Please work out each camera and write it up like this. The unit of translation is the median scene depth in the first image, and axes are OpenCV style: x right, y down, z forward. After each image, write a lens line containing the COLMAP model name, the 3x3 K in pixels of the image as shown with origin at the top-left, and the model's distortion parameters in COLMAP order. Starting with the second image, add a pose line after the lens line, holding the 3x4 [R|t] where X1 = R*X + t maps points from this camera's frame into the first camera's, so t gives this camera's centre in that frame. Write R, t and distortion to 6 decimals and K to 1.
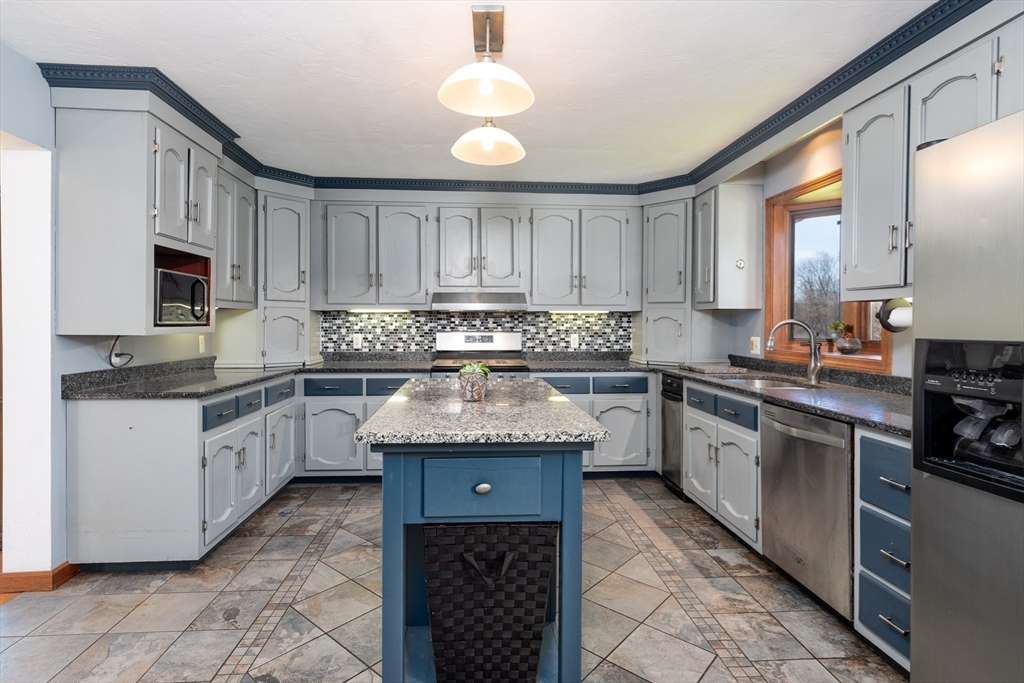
lens RADIAL K [[509.0, 0, 497.5], [0, 509.0, 327.0], [0, 0, 1]] dist [0.003487, 0.000392]
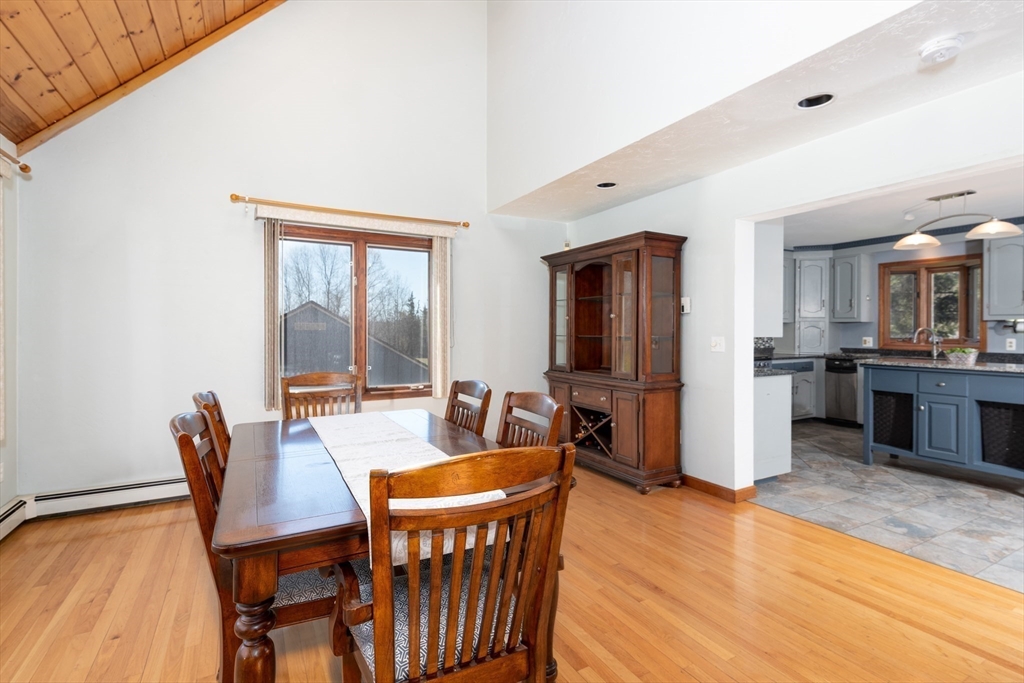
lens RADIAL K [[488.2, 0, 519.4], [0, 488.2, 331.8], [0, 0, 1]] dist [-0.000953, 0.001276]
pose [[0.898115, -0.001495, 0.439758, -1.427614], [0.003851, 0.999983, -0.004464, 0.003293], [-0.439744, 0.005703, 0.898105, -0.028470]]
